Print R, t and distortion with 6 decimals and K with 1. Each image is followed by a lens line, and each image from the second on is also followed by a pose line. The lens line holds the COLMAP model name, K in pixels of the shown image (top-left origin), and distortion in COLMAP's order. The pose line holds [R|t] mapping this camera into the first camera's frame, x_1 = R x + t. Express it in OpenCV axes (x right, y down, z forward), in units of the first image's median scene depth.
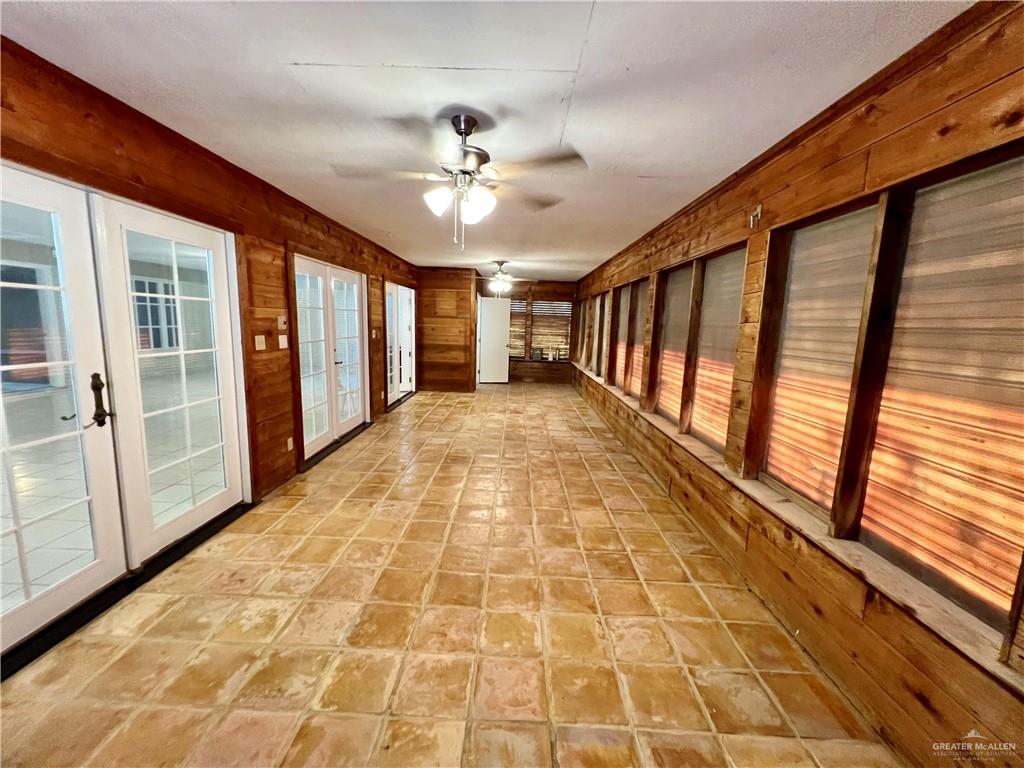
lens RADIAL K [[410.0, 0, 511.9], [0, 410.0, 383.7], [0, 0, 1]] dist [-0.001152, 0.000196]
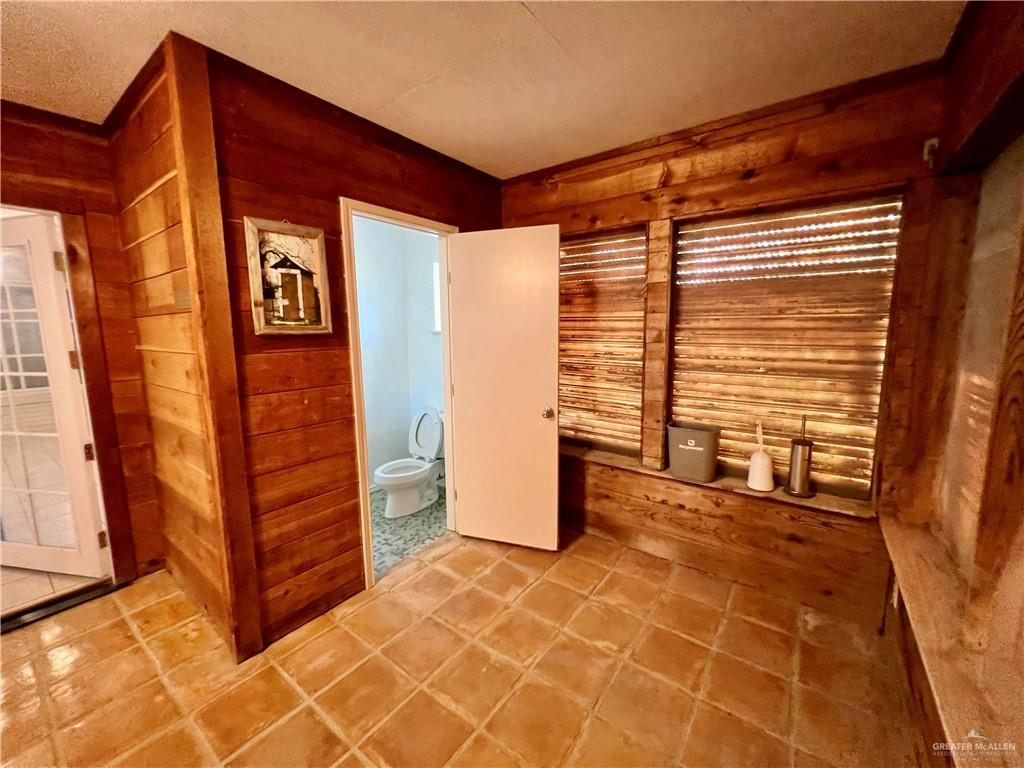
lens RADIAL K [[410.0, 0, 509.8], [0, 410.0, 386.6], [0, 0, 1]] dist [-0.001152, 0.000196]
pose [[0.806983, 0.043955, -0.588937, 0.113331], [-0.050930, 0.998691, 0.004750, -0.104536], [0.588375, 0.026161, 0.808165, 0.741699]]
